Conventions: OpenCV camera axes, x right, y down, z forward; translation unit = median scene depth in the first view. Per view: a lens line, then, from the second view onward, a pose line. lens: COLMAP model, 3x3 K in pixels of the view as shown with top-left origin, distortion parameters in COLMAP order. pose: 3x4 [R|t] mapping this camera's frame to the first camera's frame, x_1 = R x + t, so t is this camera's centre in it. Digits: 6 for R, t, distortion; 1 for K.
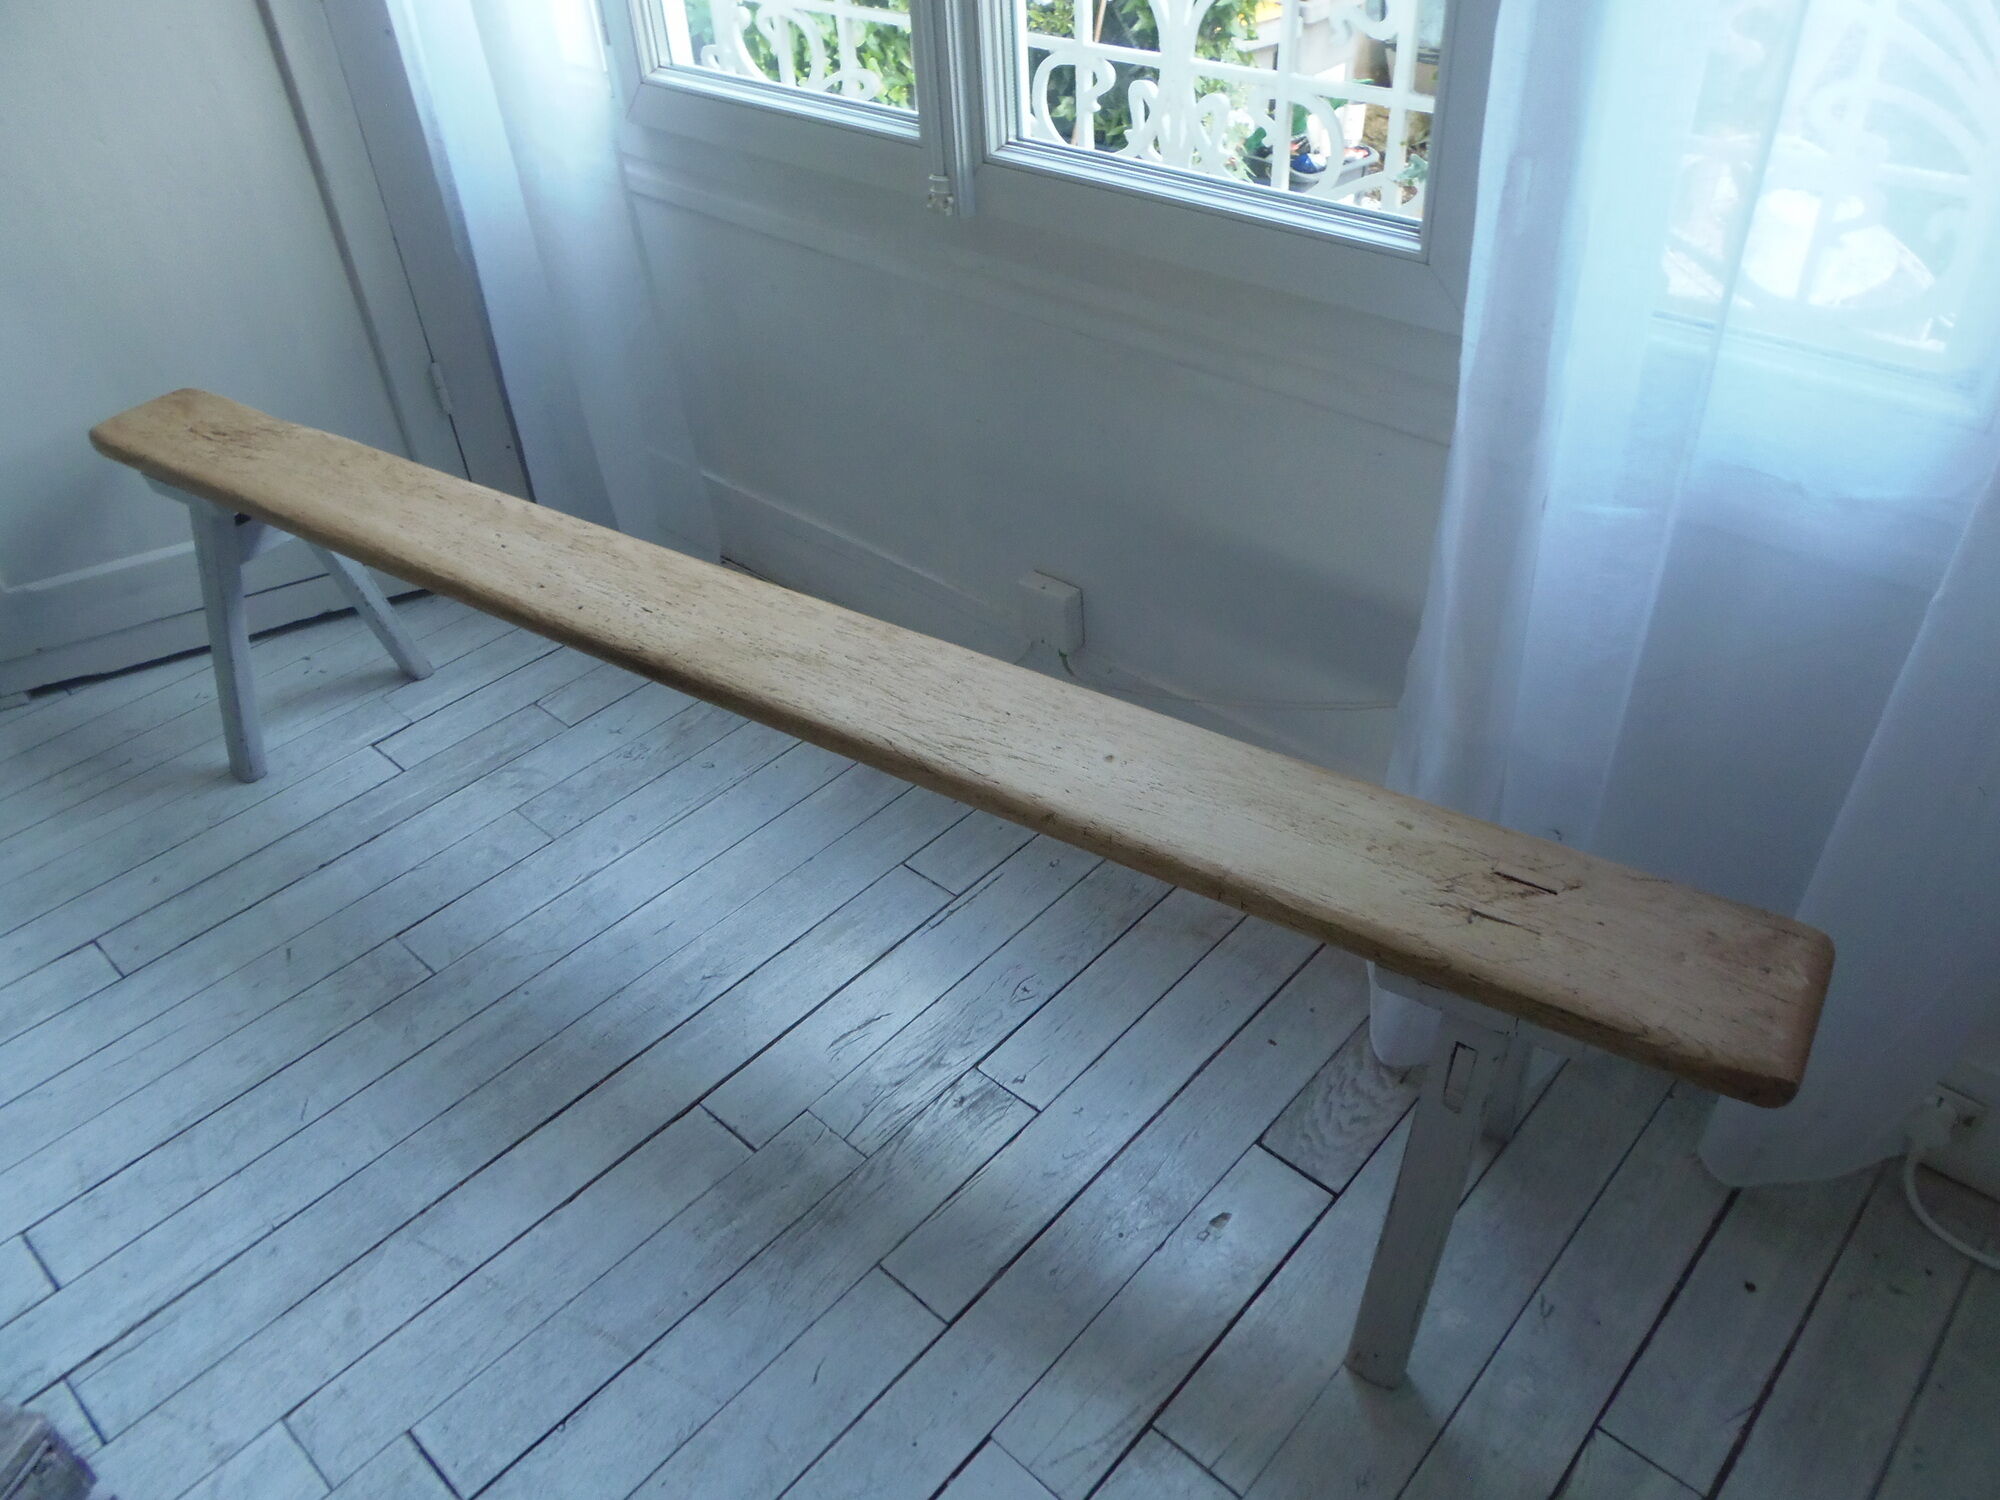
lens RADIAL K [[1486.0, 0, 1003.5], [0, 1486.0, 715.9], [0, 0, 1]] dist [-0.023347, -0.005685]
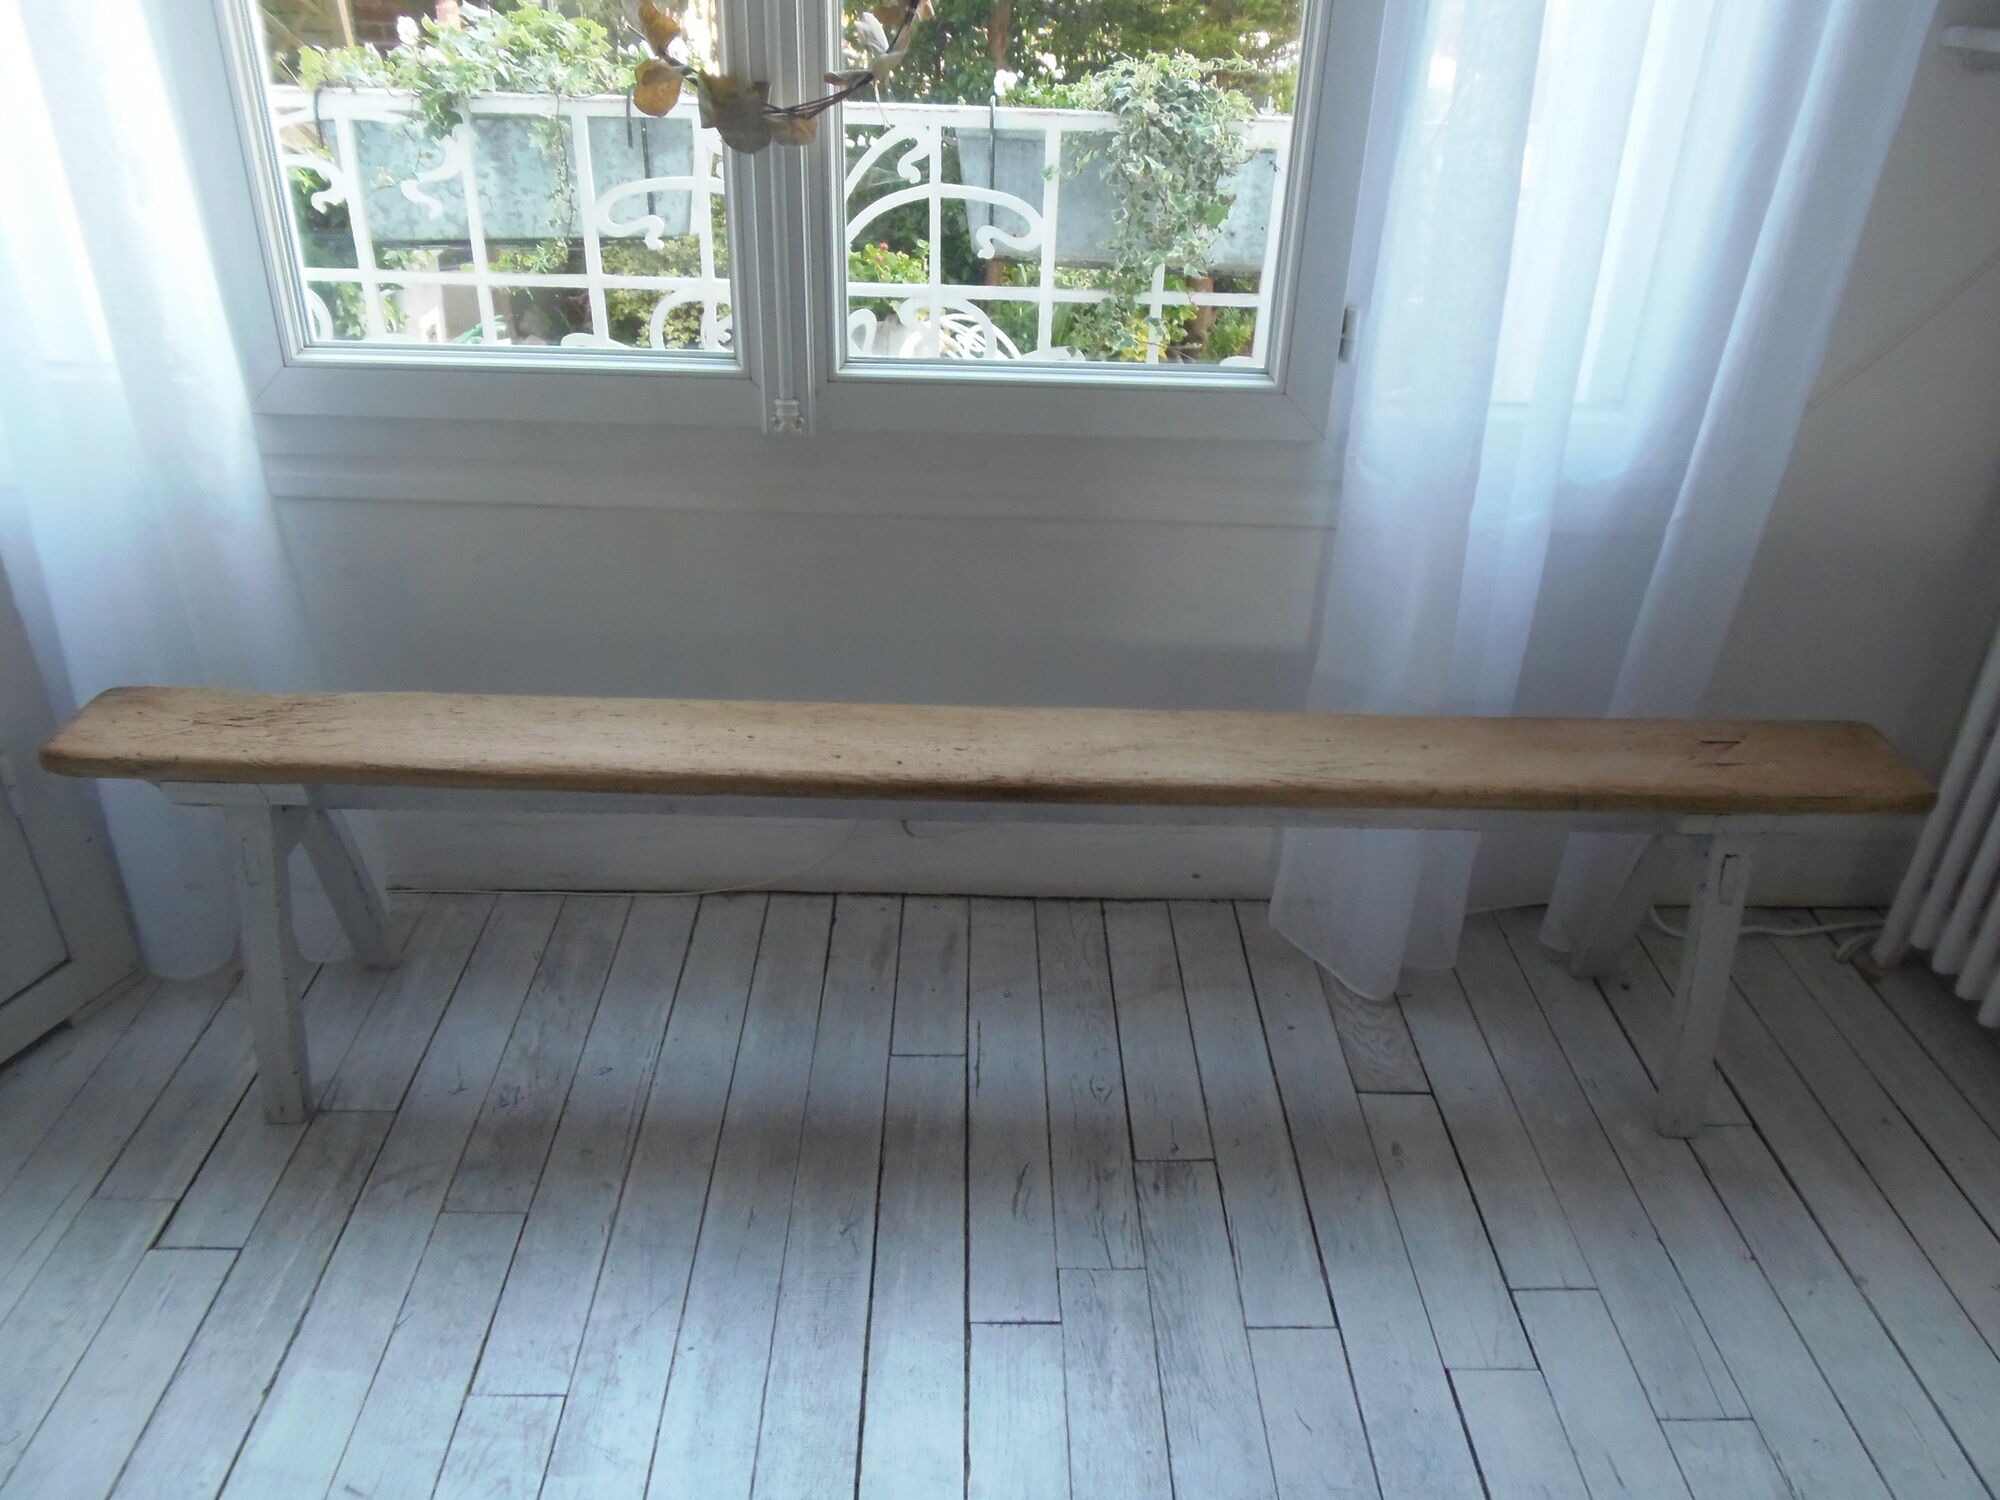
lens RADIAL K [[1478.8, 0, 1019.0], [0, 1478.8, 733.6], [0, 0, 1]] dist [-0.025222, -0.000125]
pose [[0.712221, -0.278102, 0.644516, -0.749000], [0.361077, 0.932530, 0.003369, -0.096610], [-0.601967, 0.230321, 0.764584, 0.167259]]
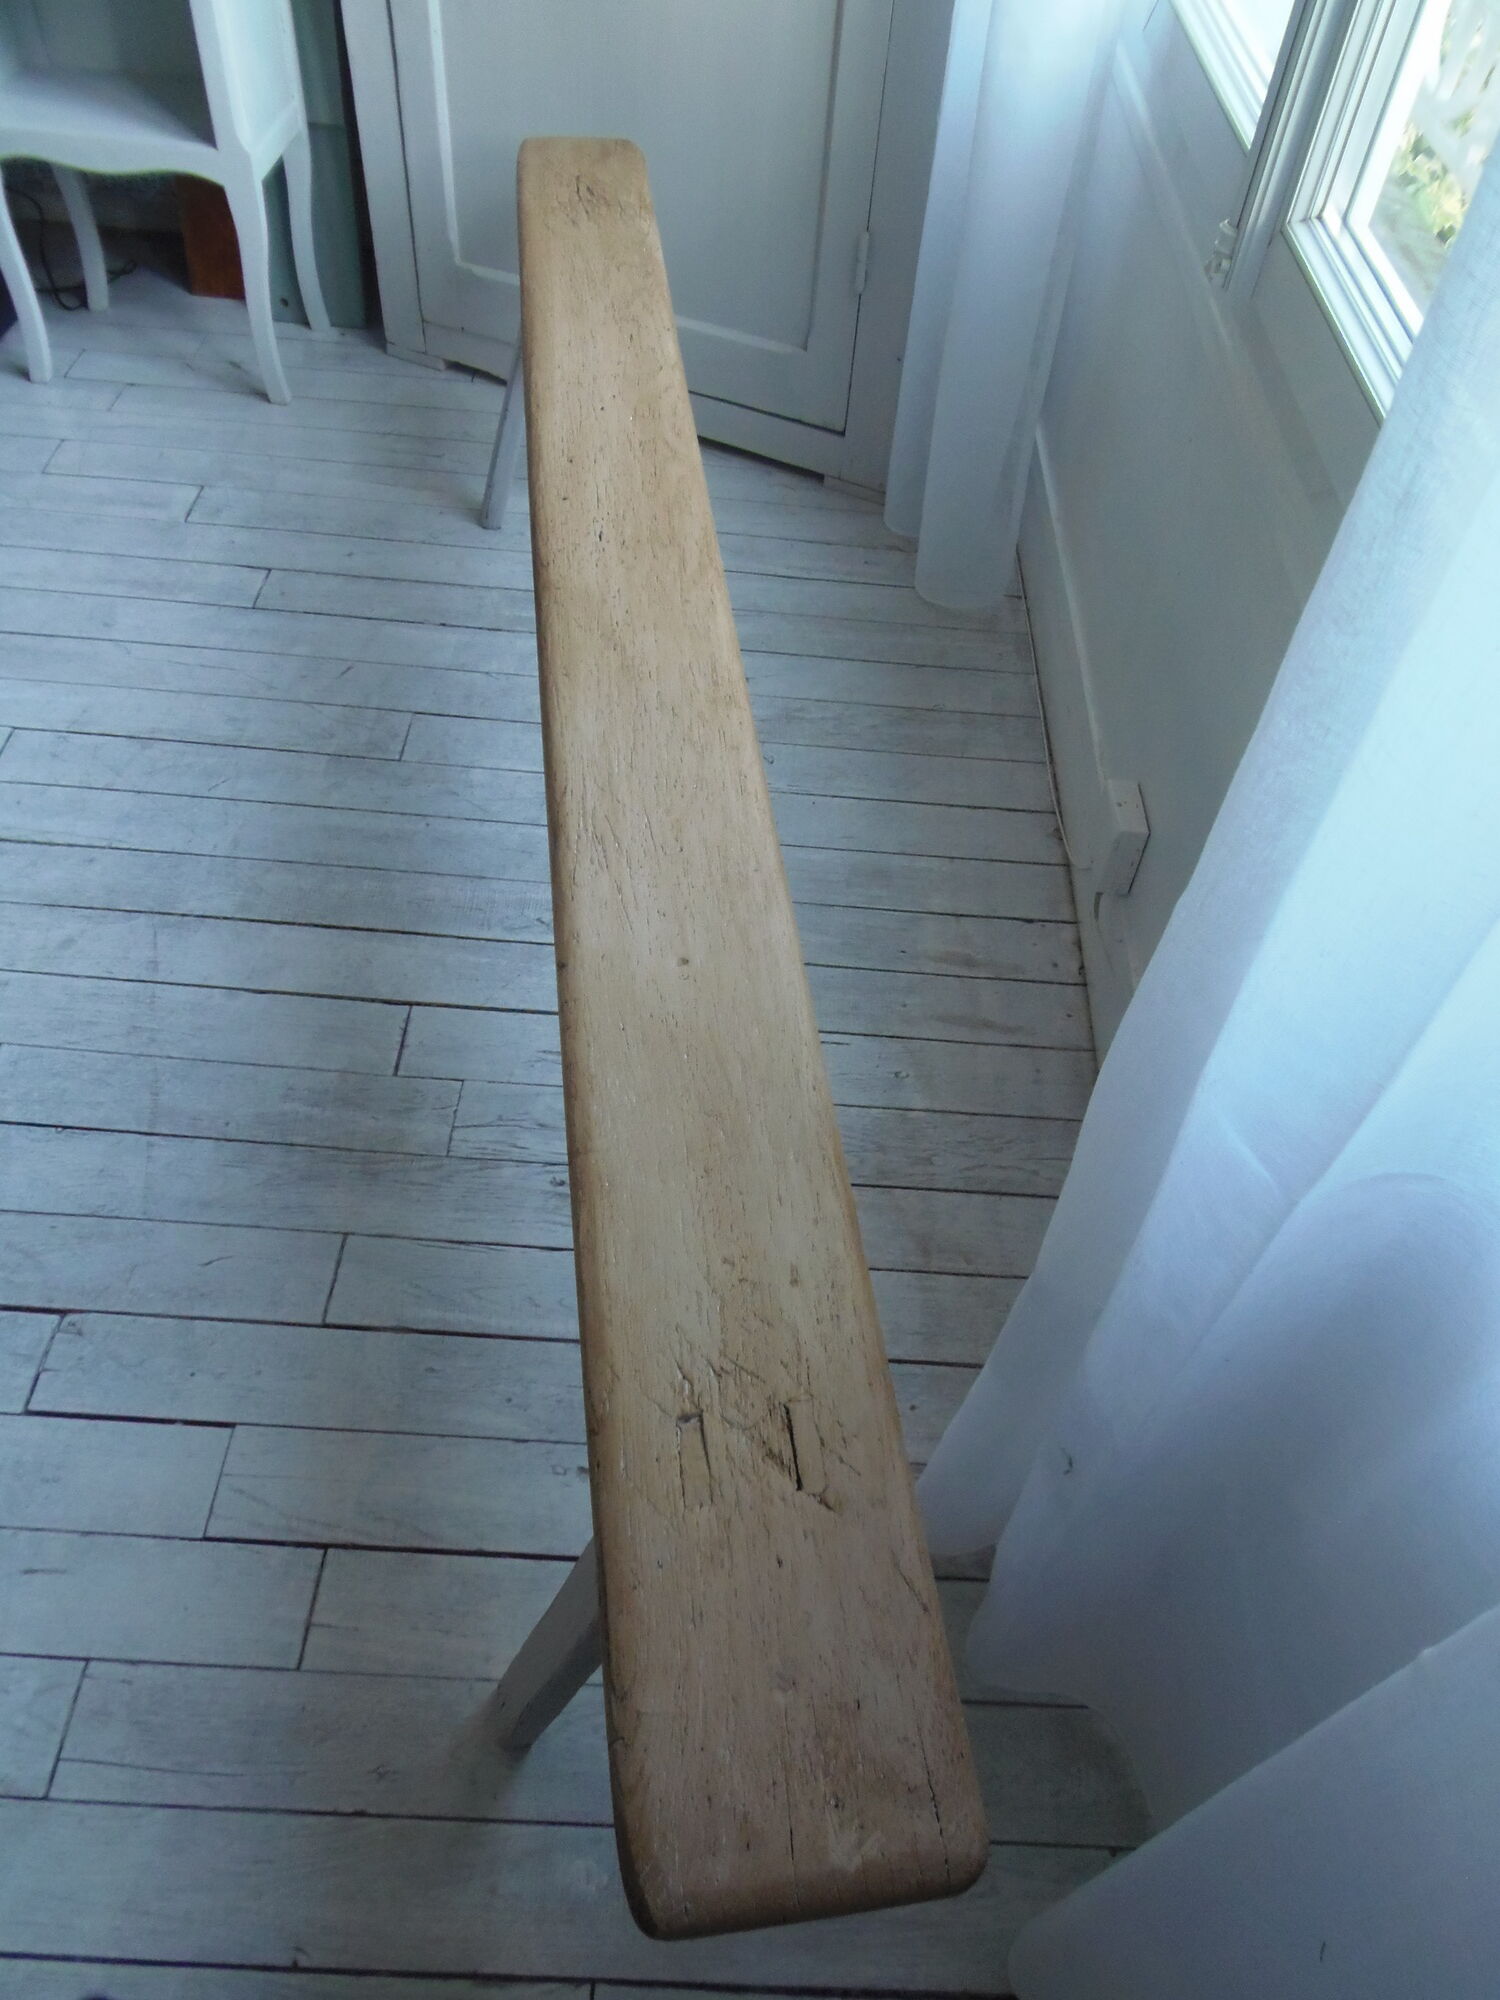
lens RADIAL K [[1459.0, 0, 756.3], [0, 1459.0, 1032.2], [0, 0, 1]] dist [0.003624, -0.036456]
pose [[0.647561, 0.642751, -0.409311, 0.383693], [-0.541580, 0.766071, 0.346159, -0.203818], [0.536055, -0.002485, 0.844179, 0.319377]]
